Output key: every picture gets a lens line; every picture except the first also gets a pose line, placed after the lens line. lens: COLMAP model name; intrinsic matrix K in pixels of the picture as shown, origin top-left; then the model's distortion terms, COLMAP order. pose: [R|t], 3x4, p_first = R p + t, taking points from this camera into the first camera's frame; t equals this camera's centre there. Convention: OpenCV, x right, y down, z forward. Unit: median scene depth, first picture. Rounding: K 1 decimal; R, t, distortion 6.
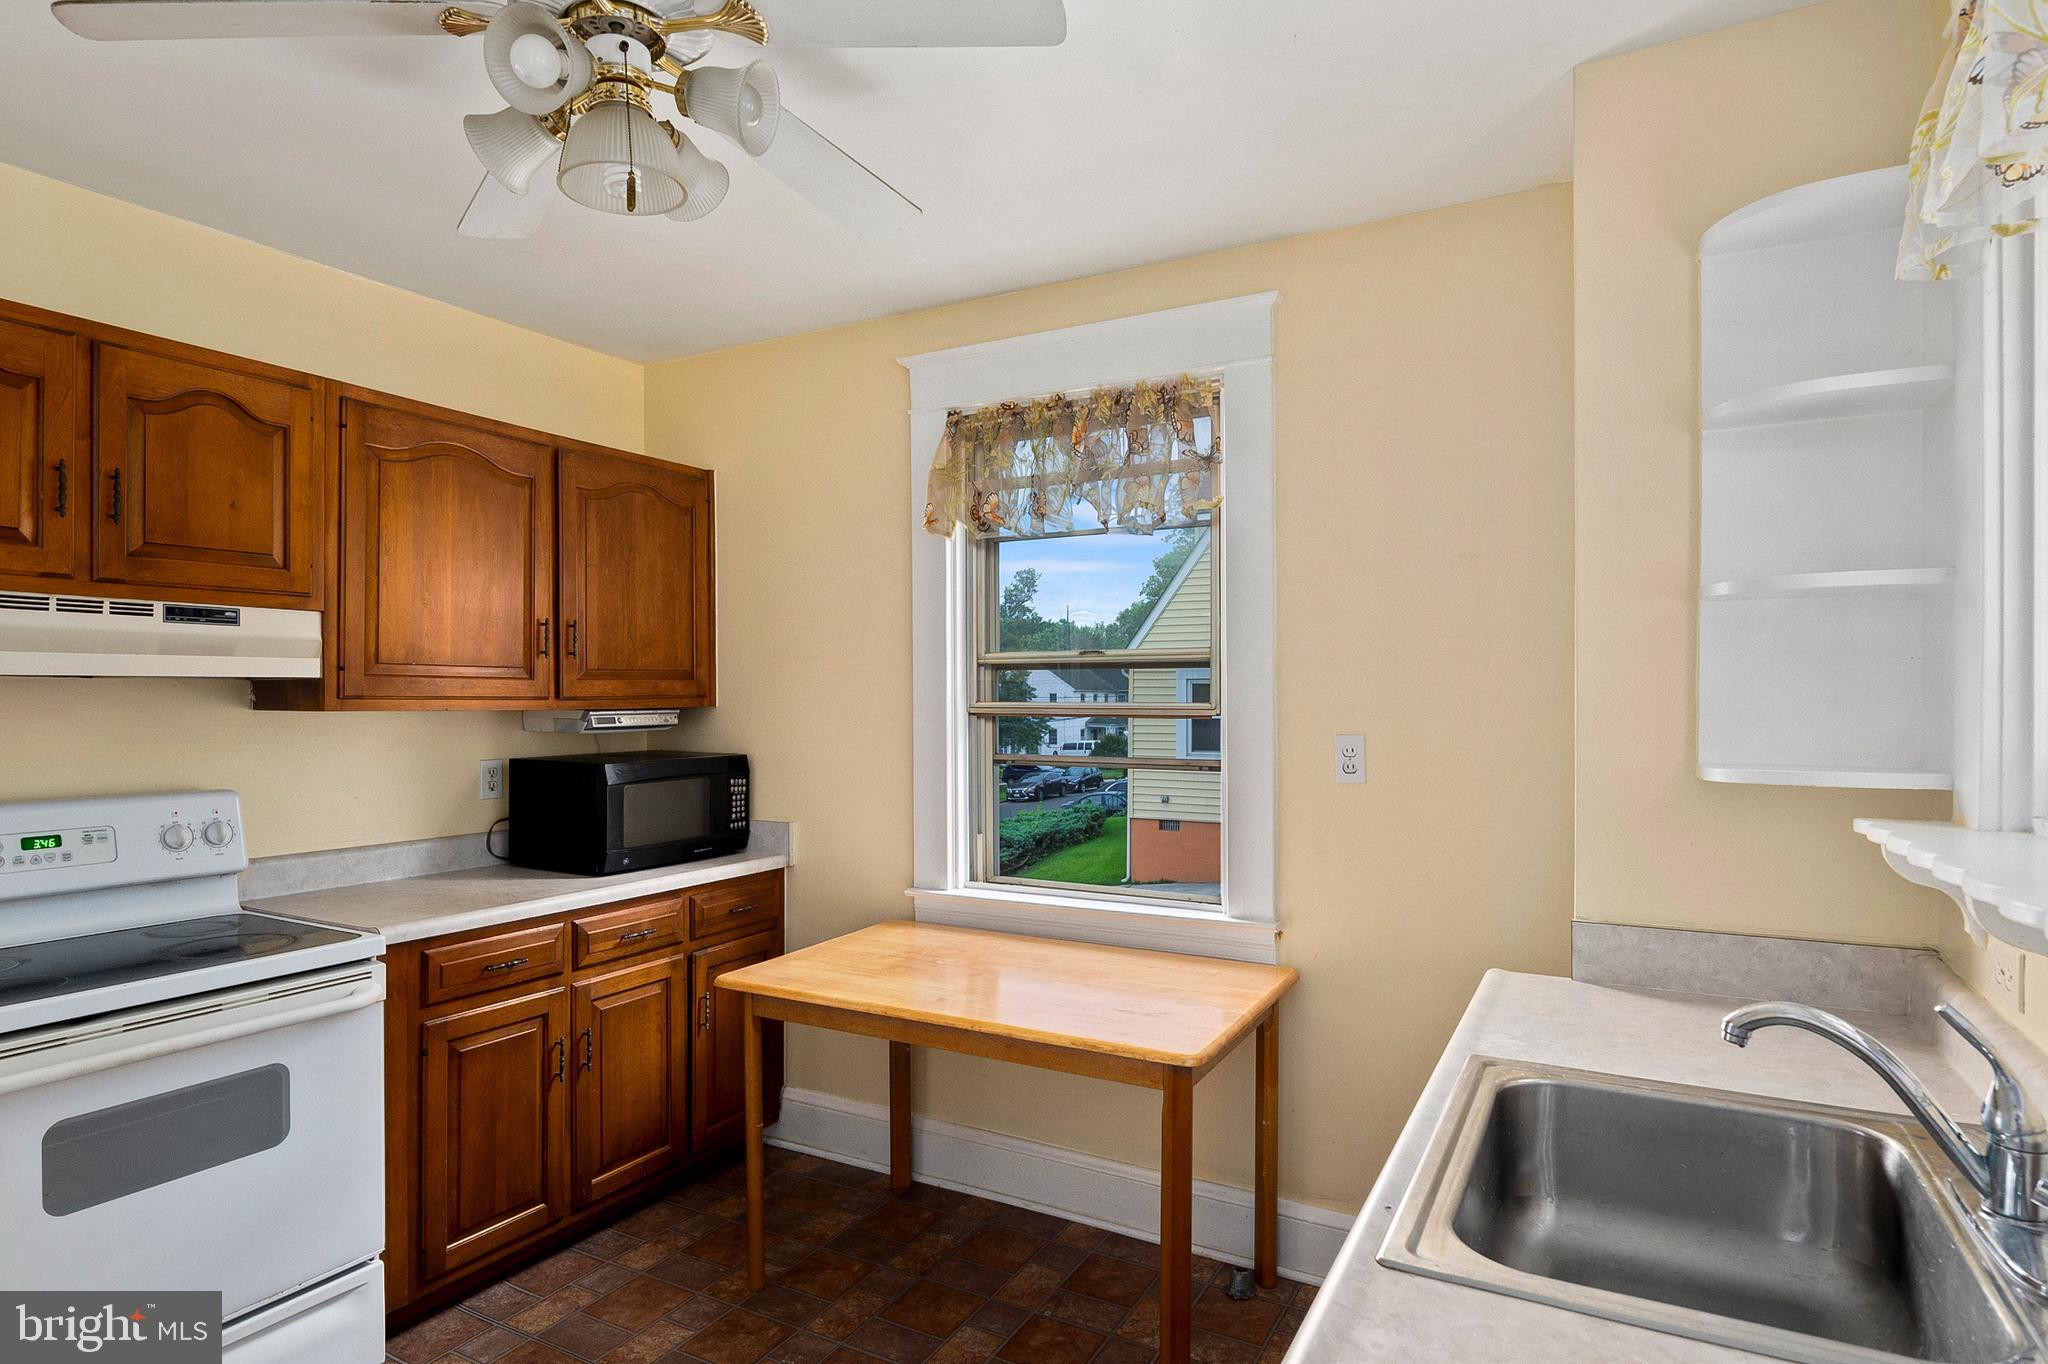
lens RADIAL K [[1113.2, 0, 1021.1], [0, 1113.2, 671.1], [0, 0, 1]] dist [0.000869, -0.004000]
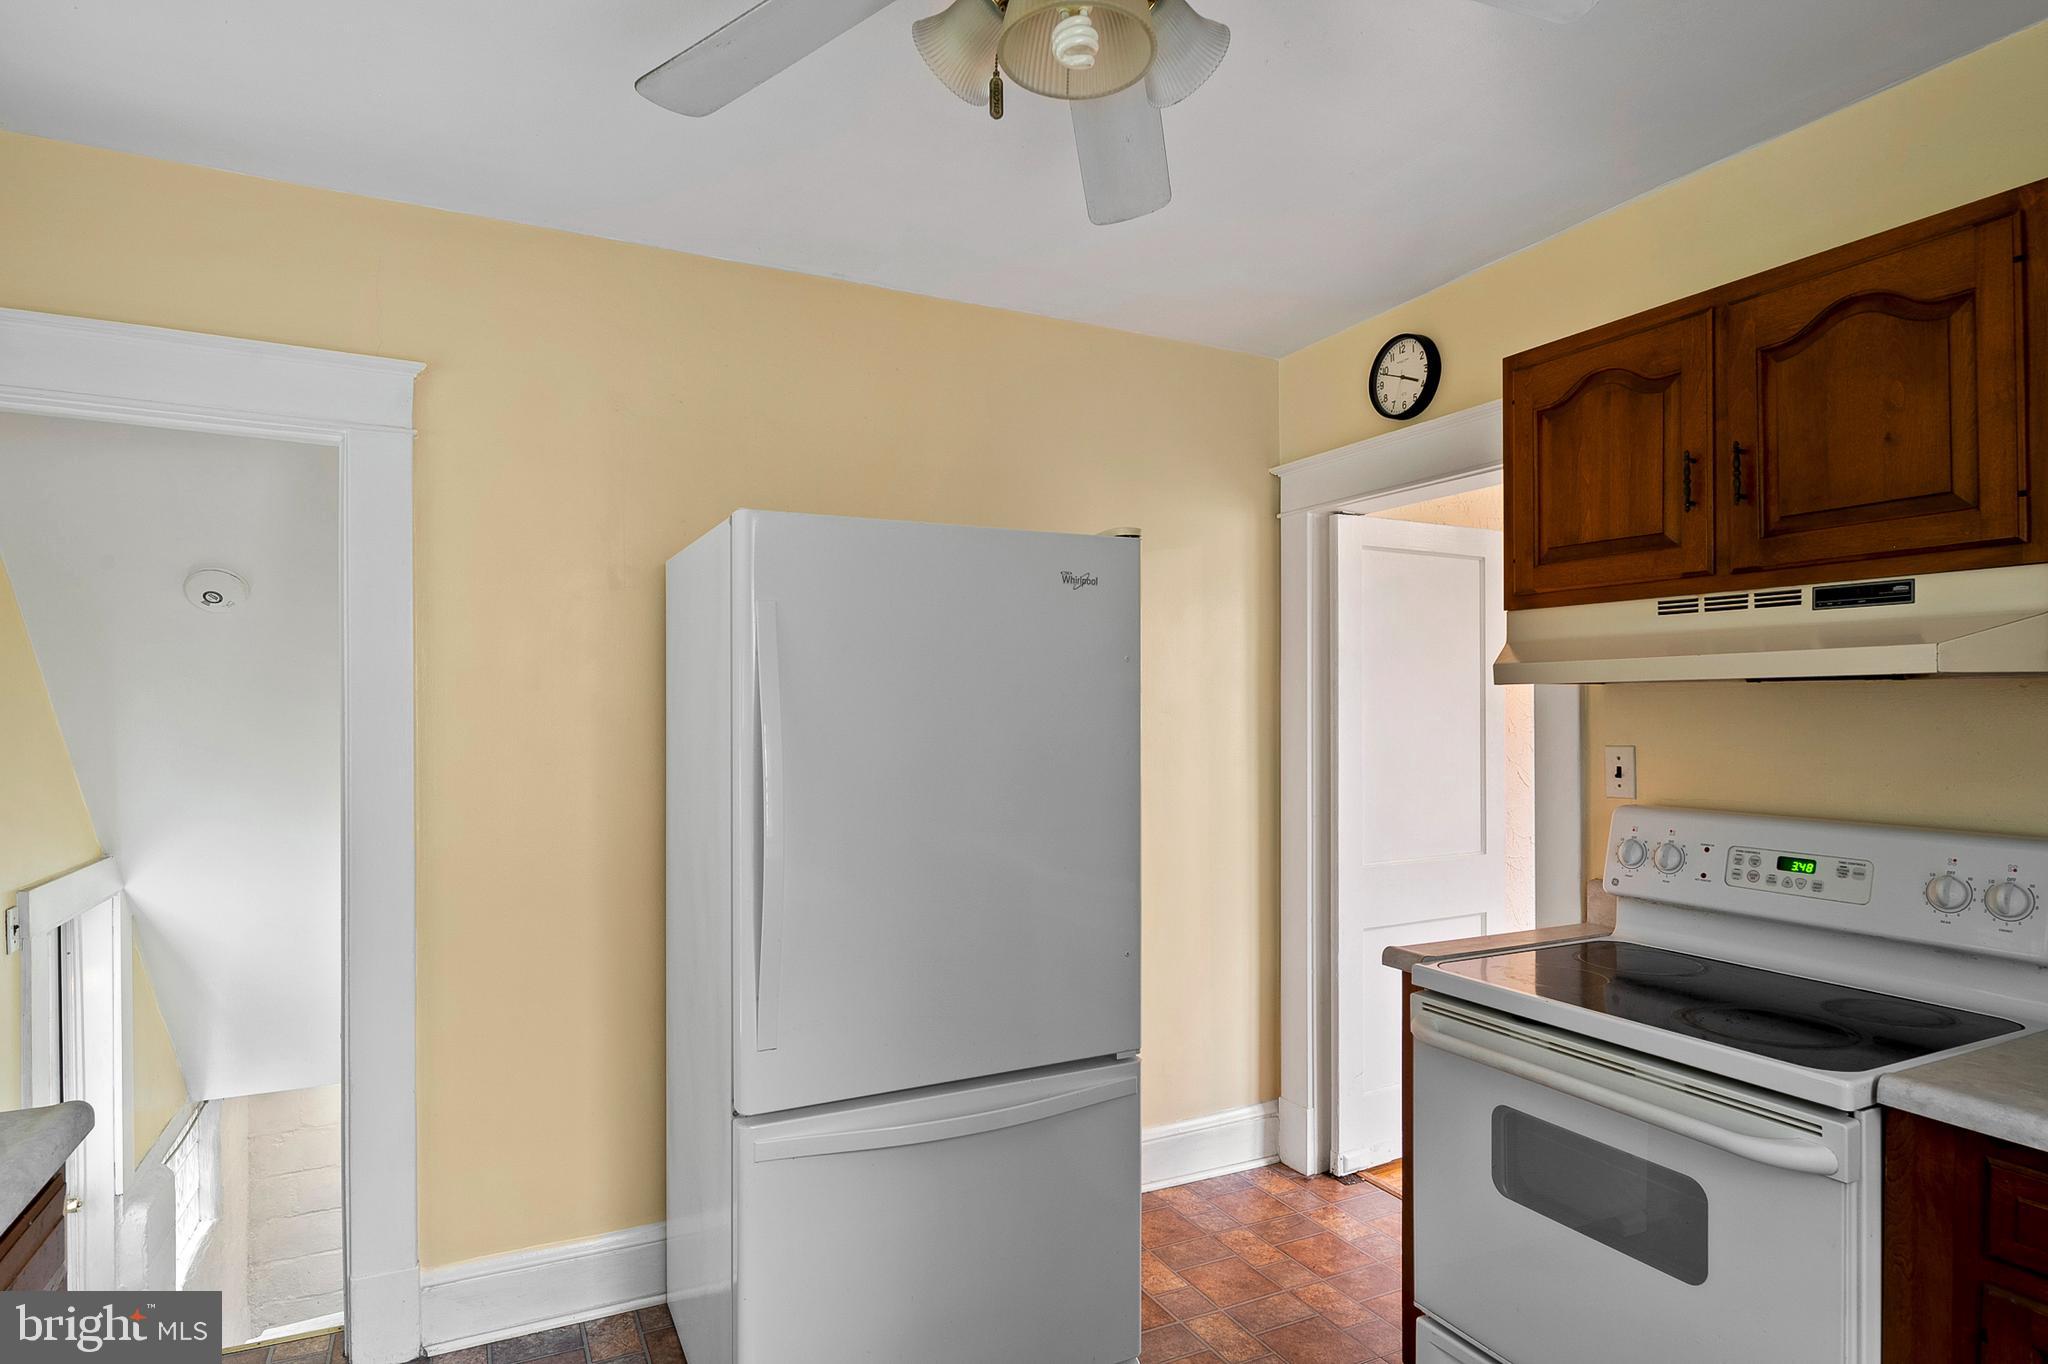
lens RADIAL K [[1113.0, 0, 1019.6], [0, 1113.0, 702.0], [0, 0, 1]] dist [0.000721, -0.007060]
pose [[-0.572305, -0.002930, -0.820036, 0.202162], [0.019171, 0.999673, -0.016951, 0.023546], [0.819817, -0.025422, -0.572061, 0.930952]]
